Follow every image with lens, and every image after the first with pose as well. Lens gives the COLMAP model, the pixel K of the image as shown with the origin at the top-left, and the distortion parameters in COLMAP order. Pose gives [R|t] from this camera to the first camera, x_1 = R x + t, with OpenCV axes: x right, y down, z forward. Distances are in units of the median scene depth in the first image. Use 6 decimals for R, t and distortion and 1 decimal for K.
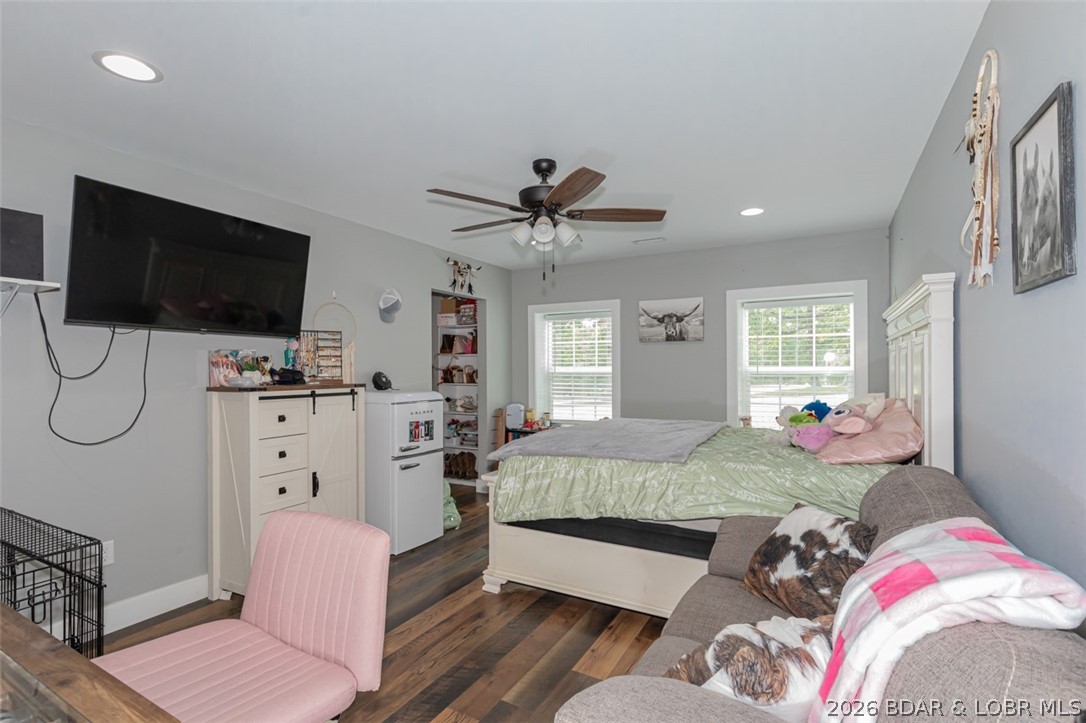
lens RADIAL K [[500.9, 0, 523.2], [0, 500.9, 360.4], [0, 0, 1]] dist [0.001884, -0.000295]
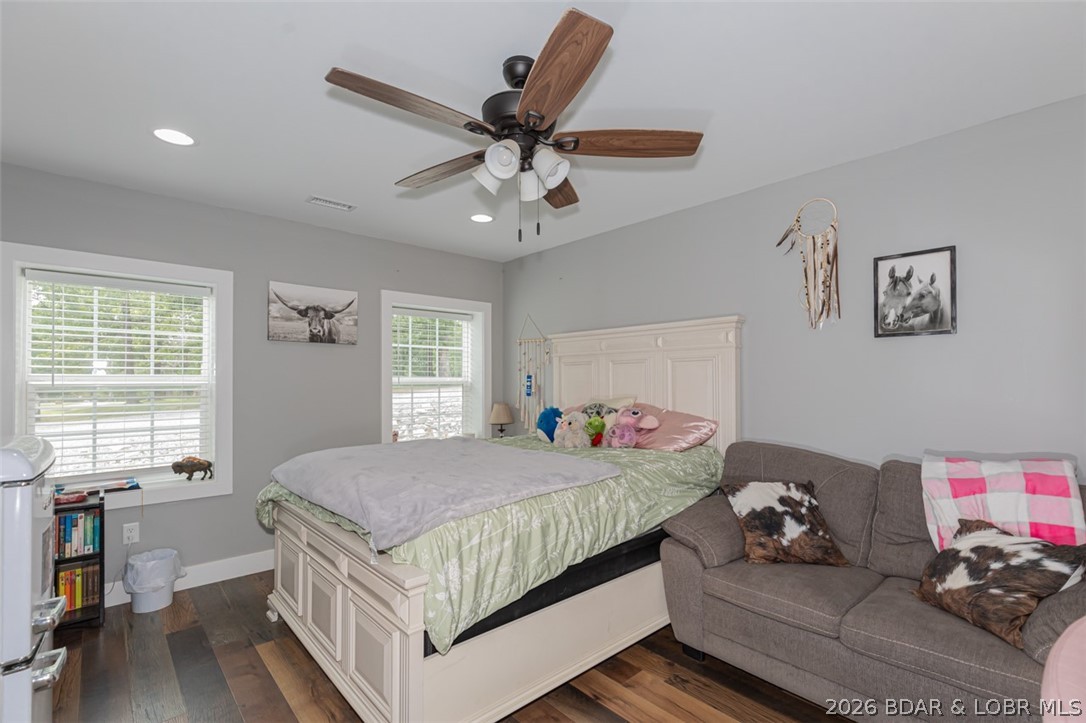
lens RADIAL K [[501.7, 0, 552.6], [0, 501.7, 363.0], [0, 0, 1]] dist [0.000711, 0.000057]
pose [[0.287754, 0.036373, 0.957013, -0.331349], [-0.014592, 0.999329, -0.033593, 0.013169], [-0.957593, -0.004298, 0.288092, 0.445216]]
